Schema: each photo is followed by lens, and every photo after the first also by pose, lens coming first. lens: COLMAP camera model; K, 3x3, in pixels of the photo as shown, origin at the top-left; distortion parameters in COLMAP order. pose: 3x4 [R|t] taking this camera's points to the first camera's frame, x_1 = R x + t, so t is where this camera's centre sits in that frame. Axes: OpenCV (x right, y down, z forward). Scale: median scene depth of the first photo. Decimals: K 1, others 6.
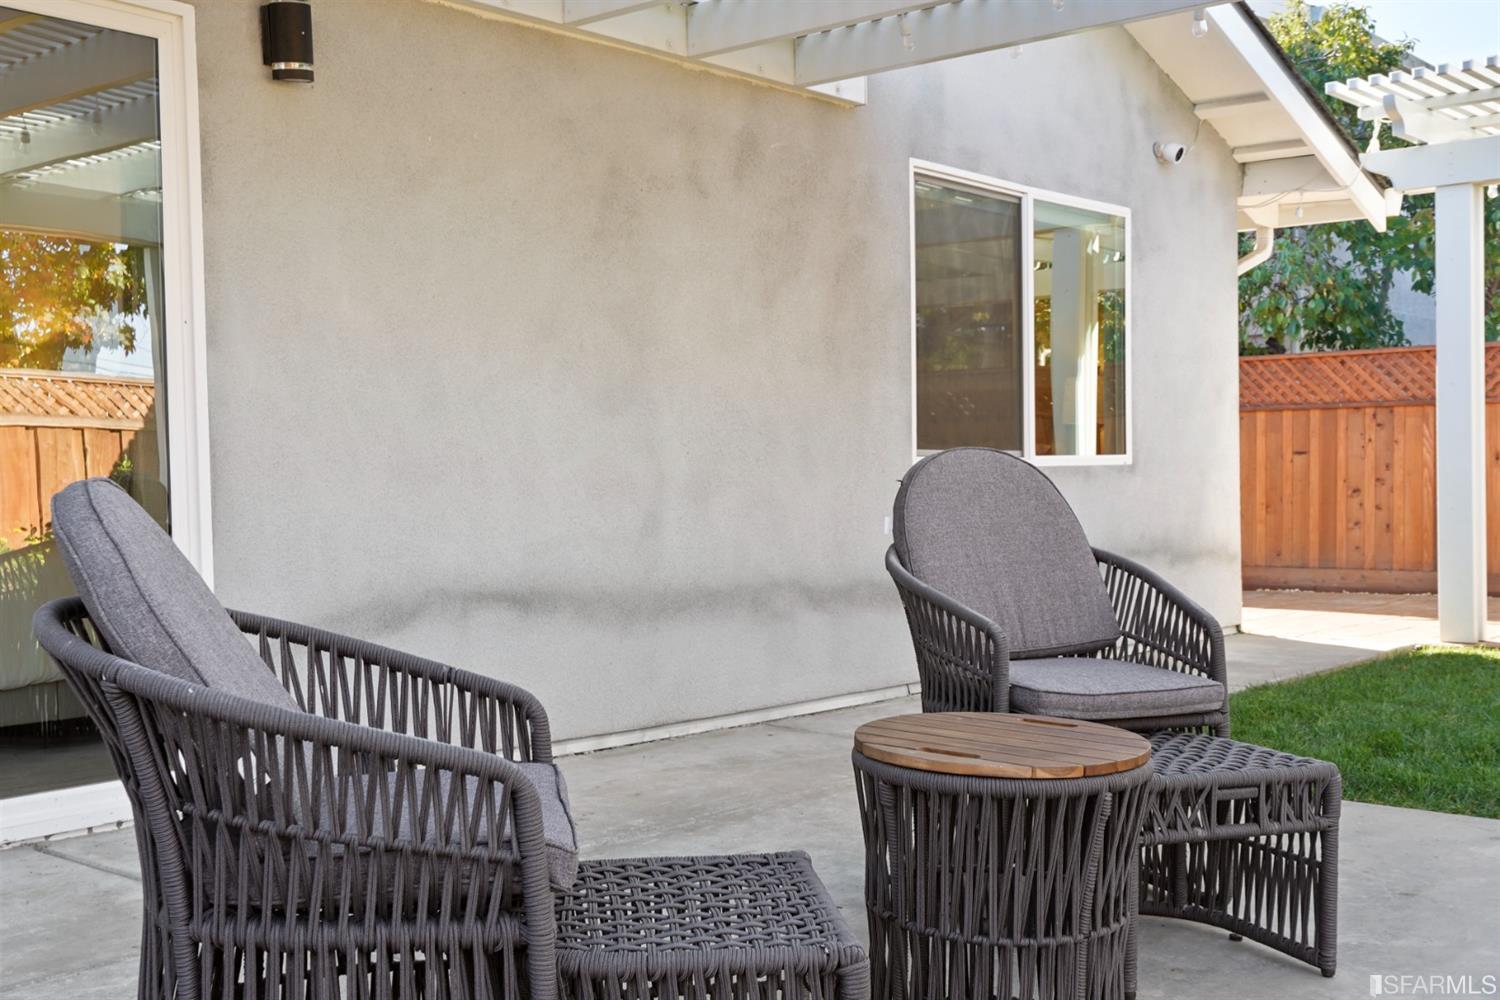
lens RADIAL K [[1688.7, 0, 750.1], [0, 1688.7, 501.8], [0, 0, 1]] dist [-0.004986, -0.005734]
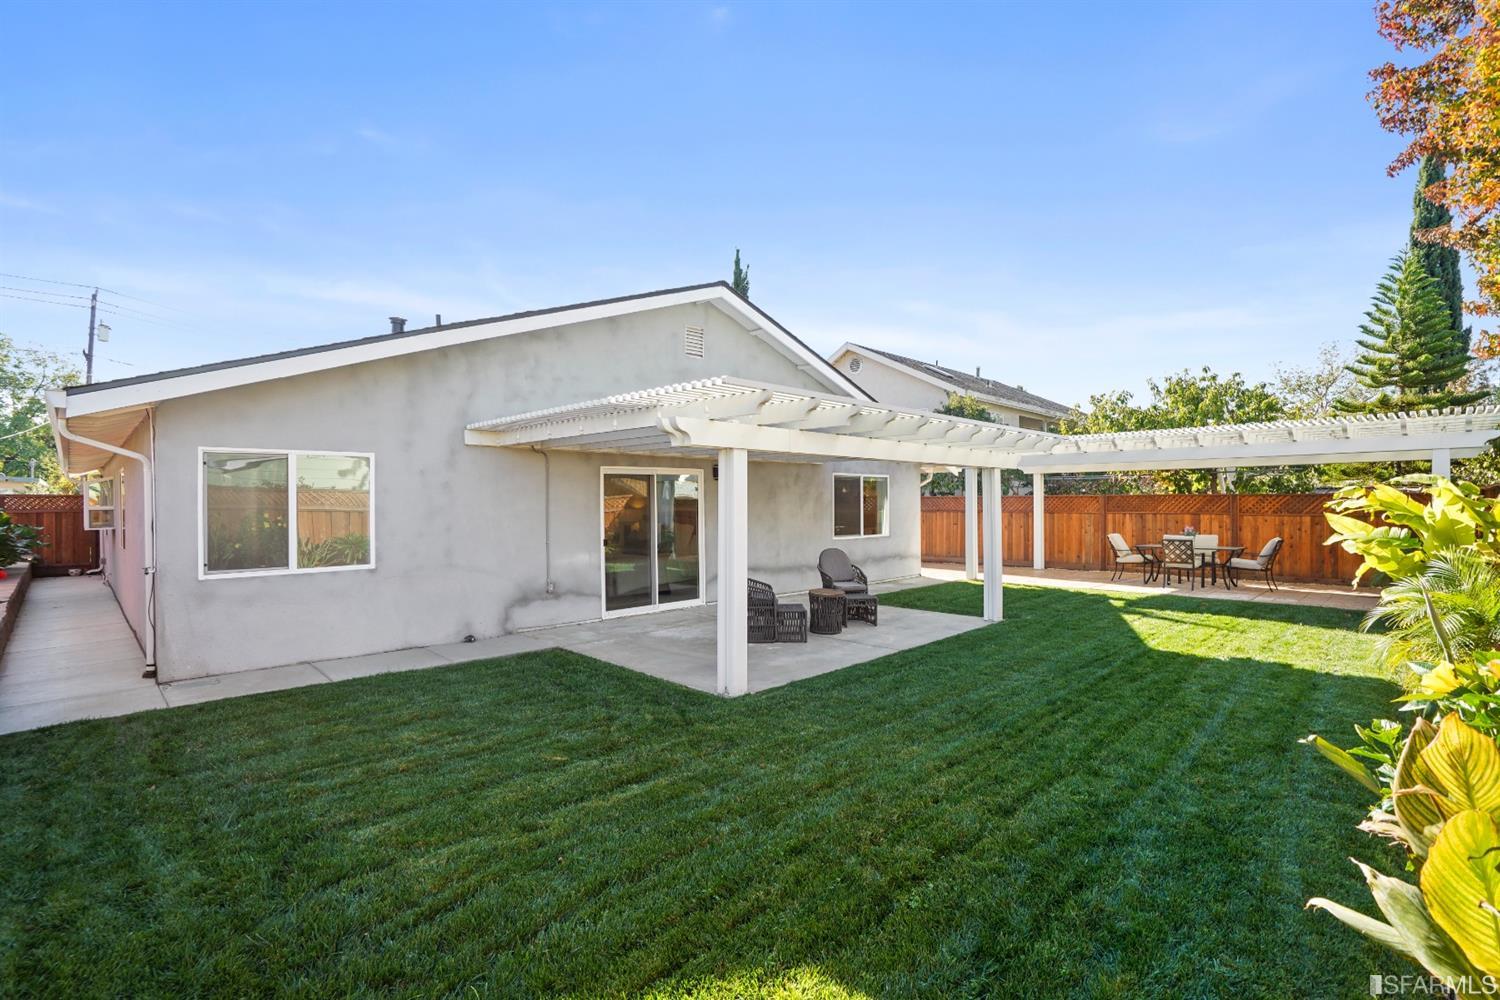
lens RADIAL K [[693.5, 0, 743.6], [0, 693.5, 500.7], [0, 0, 1]] dist [-0.000076, -0.000019]
pose [[0.996647, 0.006428, -0.081571, 0.007881], [-0.008111, 0.999761, -0.020315, -0.100262], [0.081421, 0.020908, 0.996460, -1.054121]]
